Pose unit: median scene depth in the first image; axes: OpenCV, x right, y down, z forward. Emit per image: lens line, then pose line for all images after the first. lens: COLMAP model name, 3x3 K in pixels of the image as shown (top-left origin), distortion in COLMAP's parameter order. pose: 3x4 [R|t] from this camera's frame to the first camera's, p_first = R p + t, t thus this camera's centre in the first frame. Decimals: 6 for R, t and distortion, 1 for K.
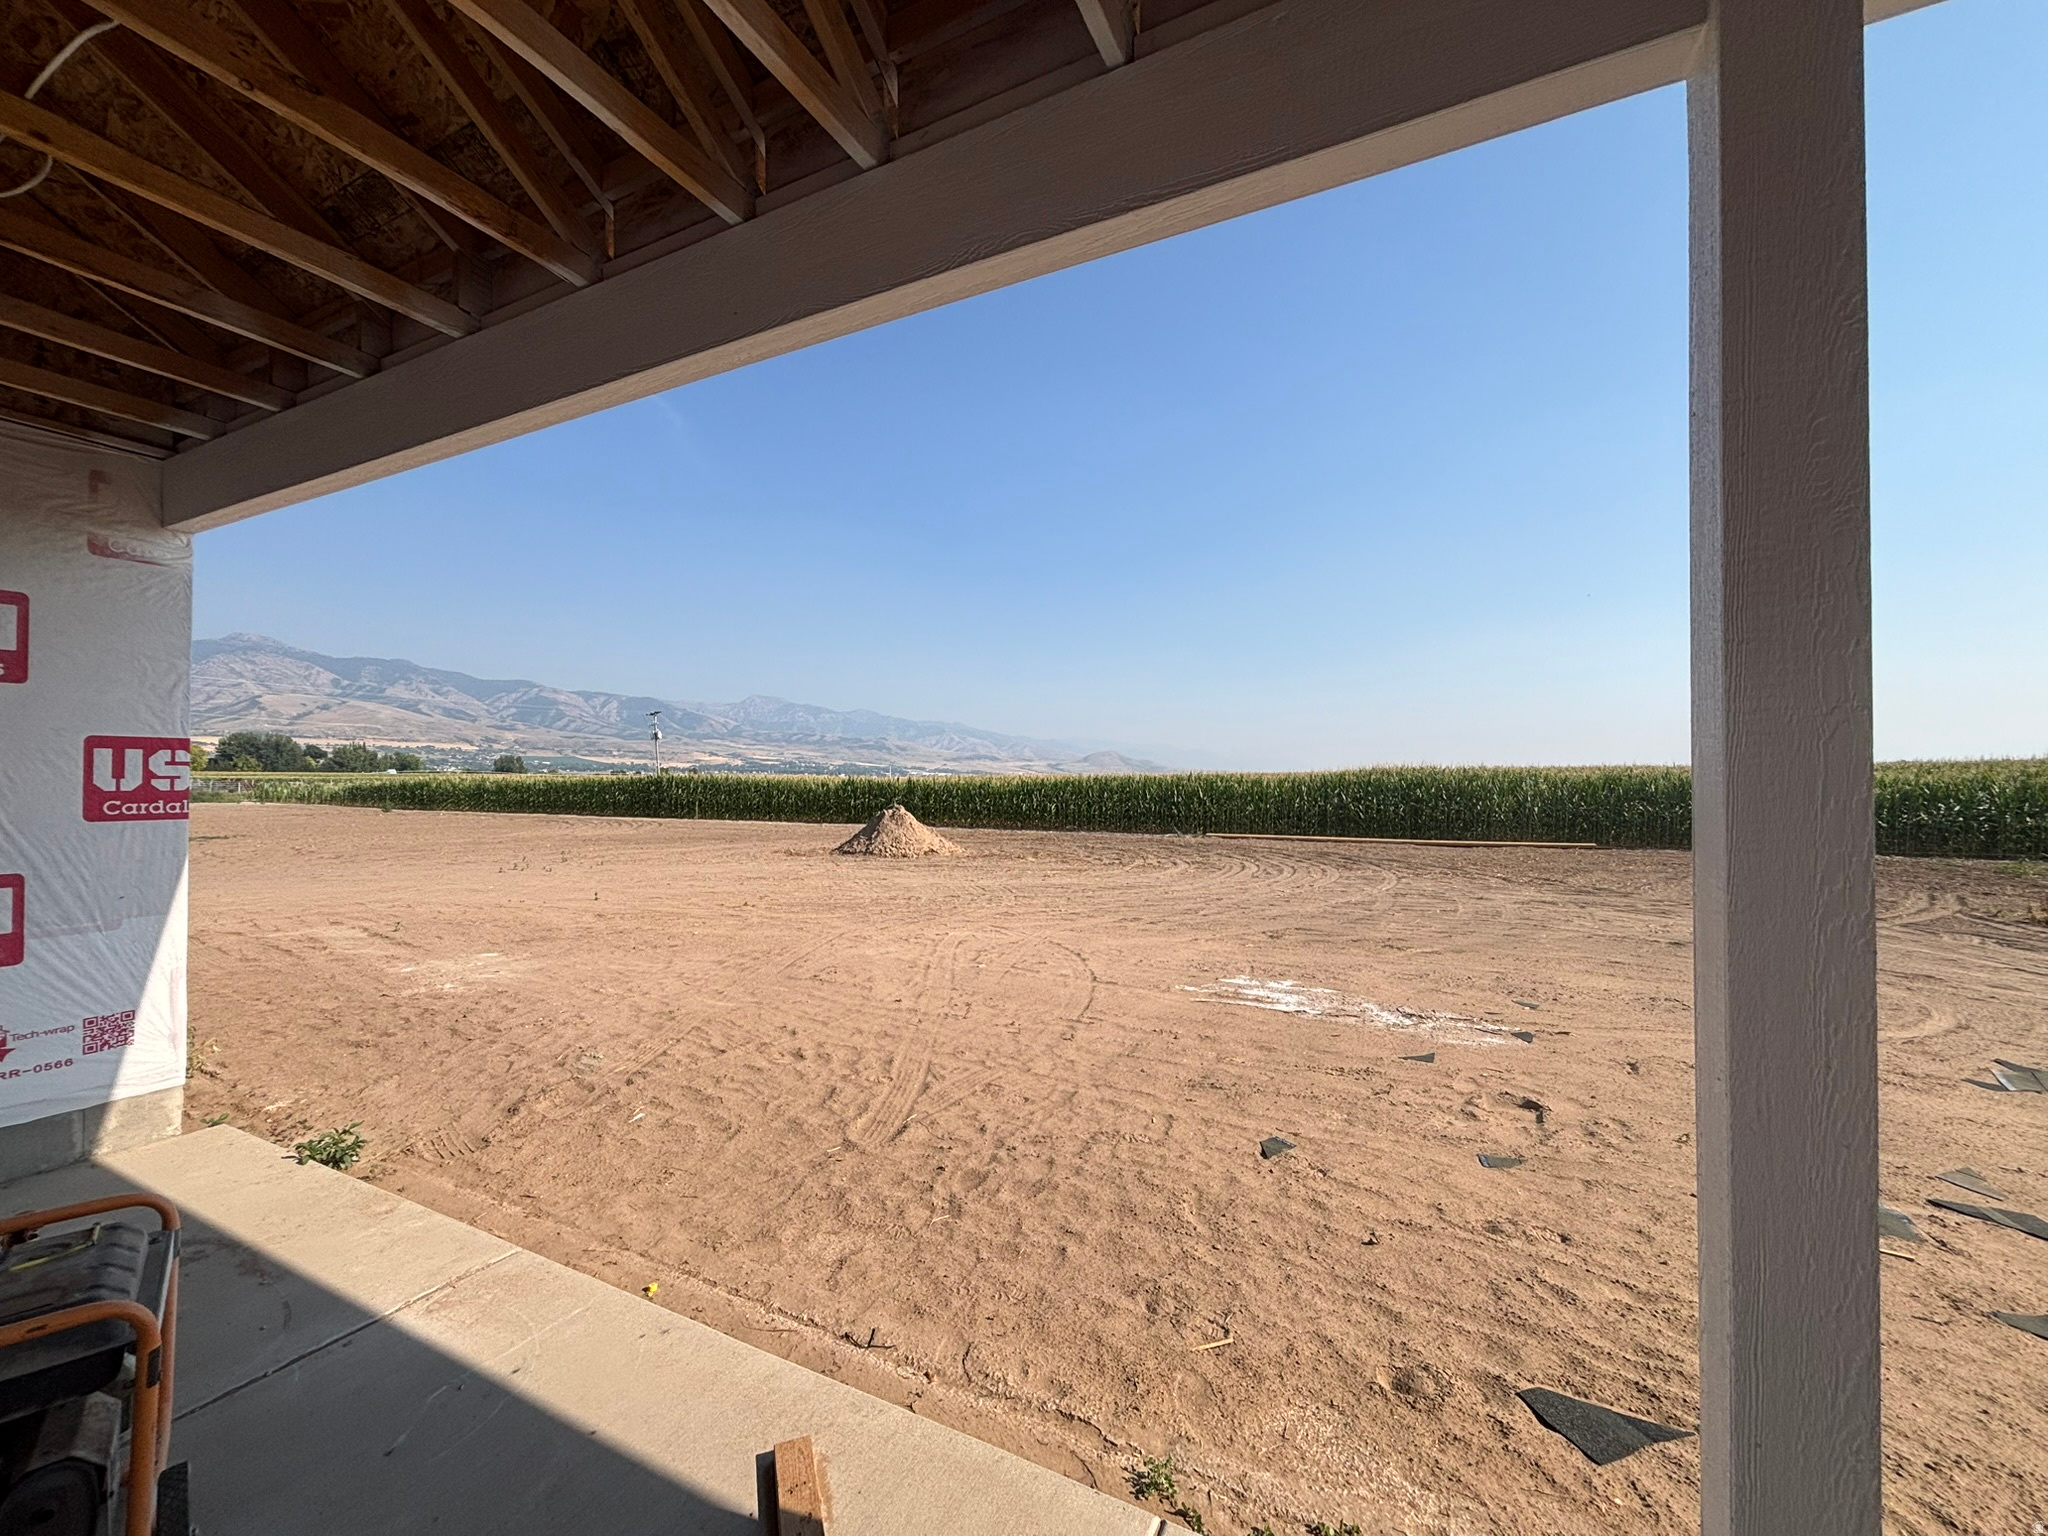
lens RADIAL K [[824.2, 0, 1024.3], [0, 824.2, 768.0], [0, 0, 1]] dist [-0.000472, 0.000826]
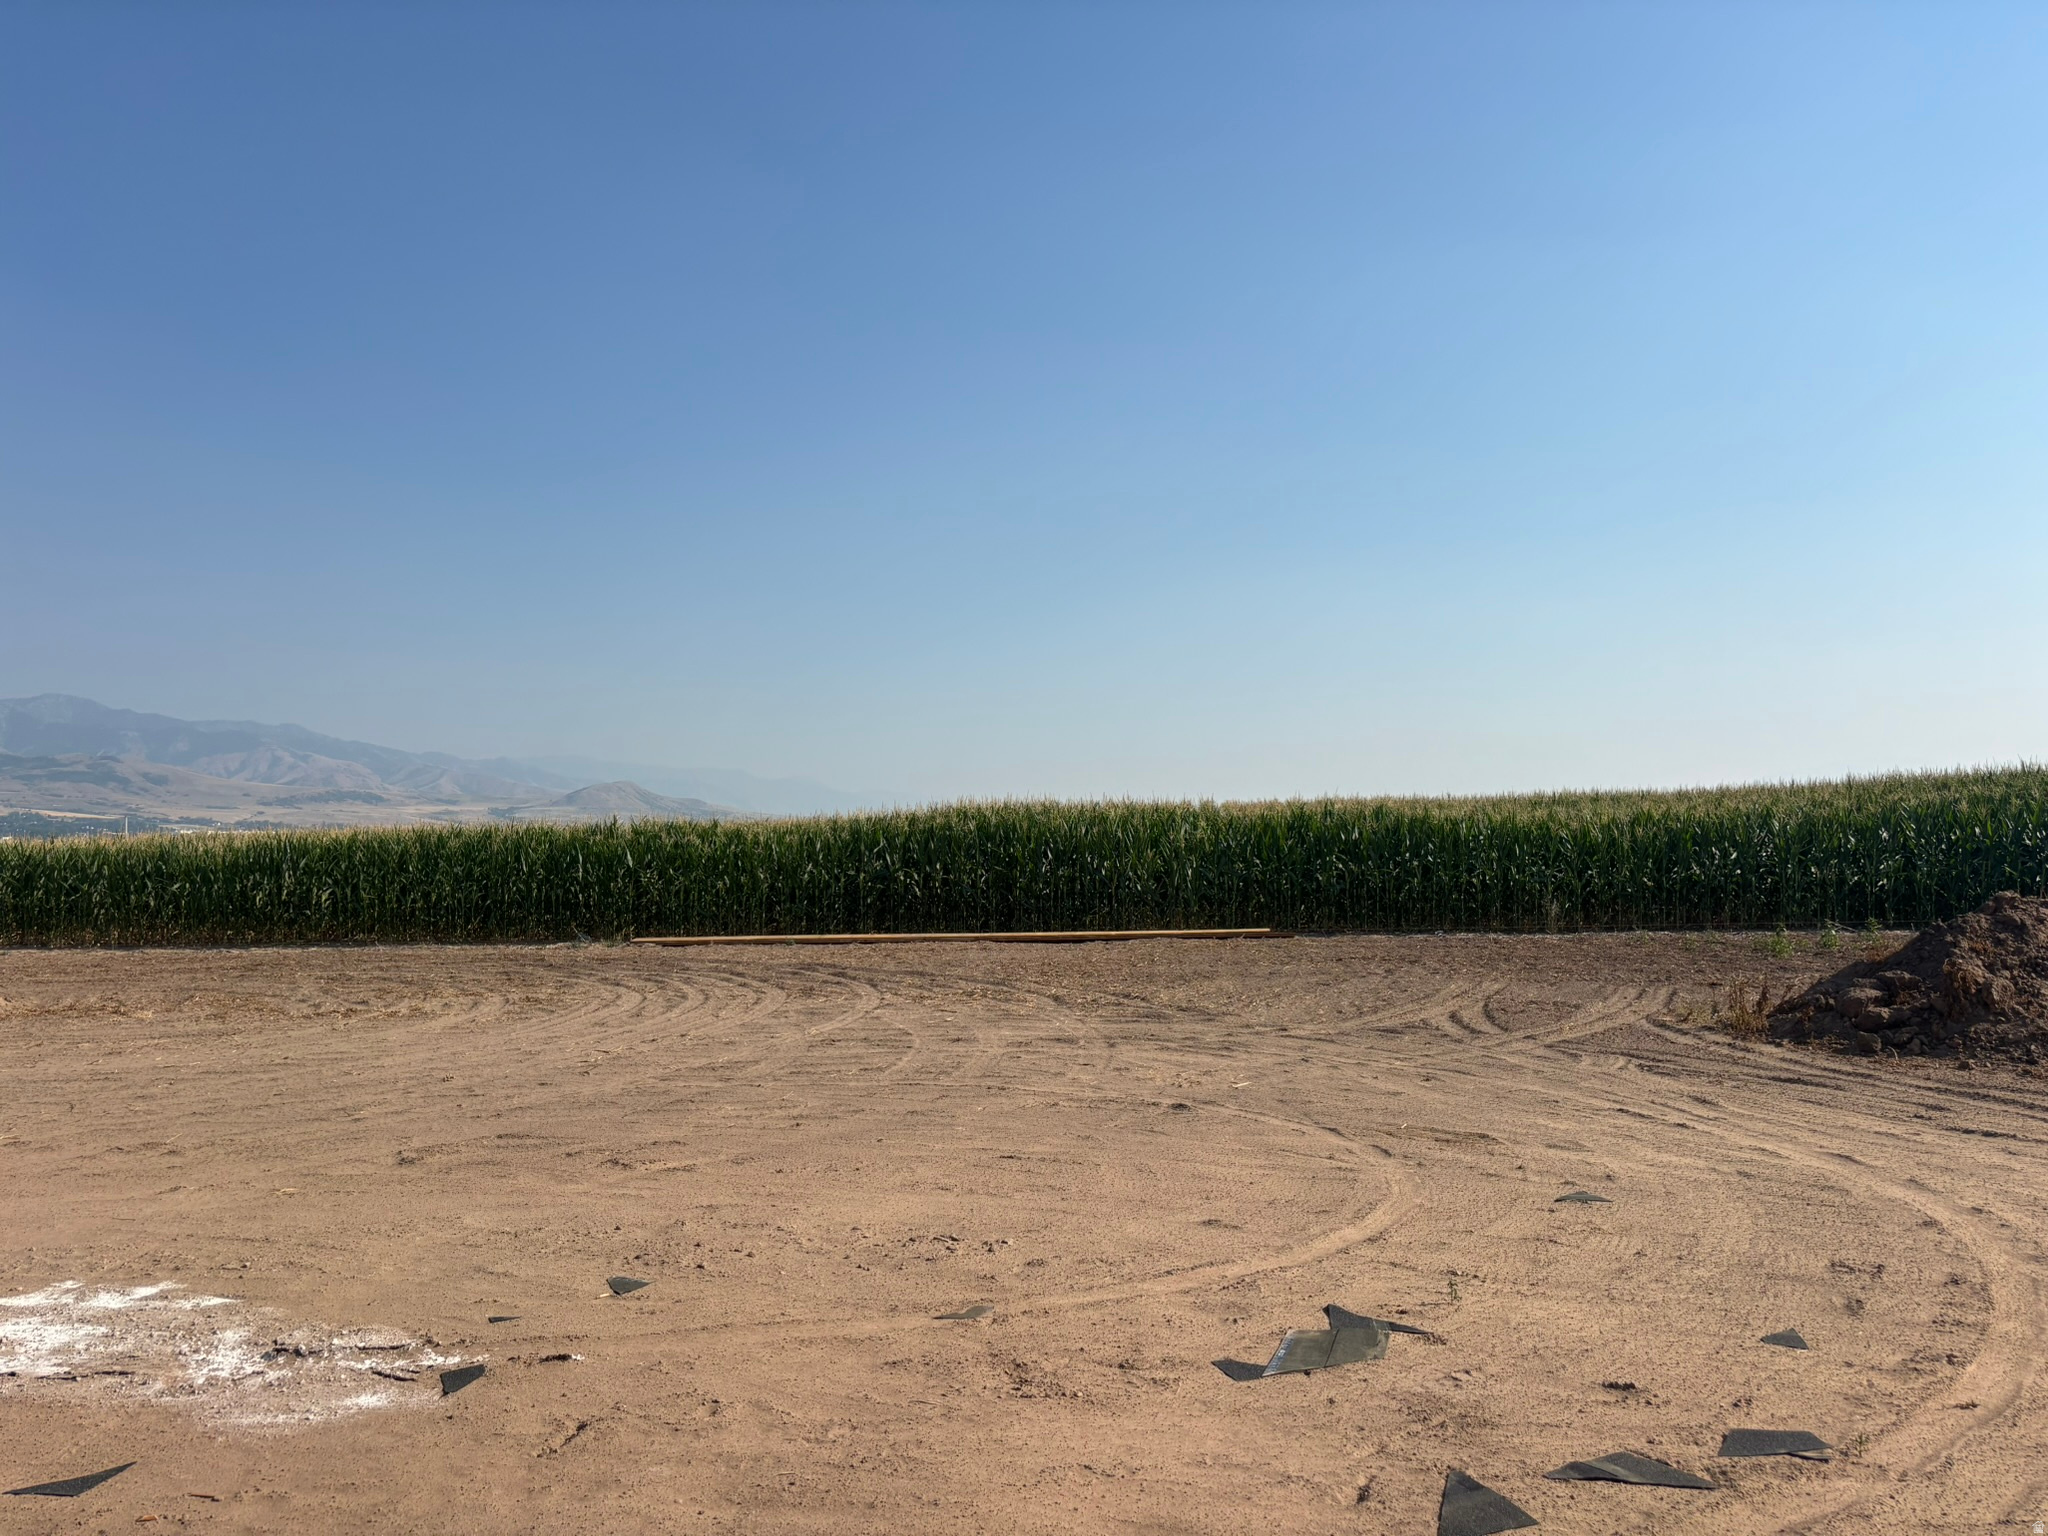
lens RADIAL K [[1544.9, 0, 1018.7], [0, 1544.9, 767.0], [0, 0, 1]] dist [0.053726, -0.054390]
pose [[0.935335, -0.001584, 0.353759, 0.767341], [0.012053, 0.999552, -0.027393, 0.024487], [-0.353558, 0.029885, 0.934935, 0.108568]]
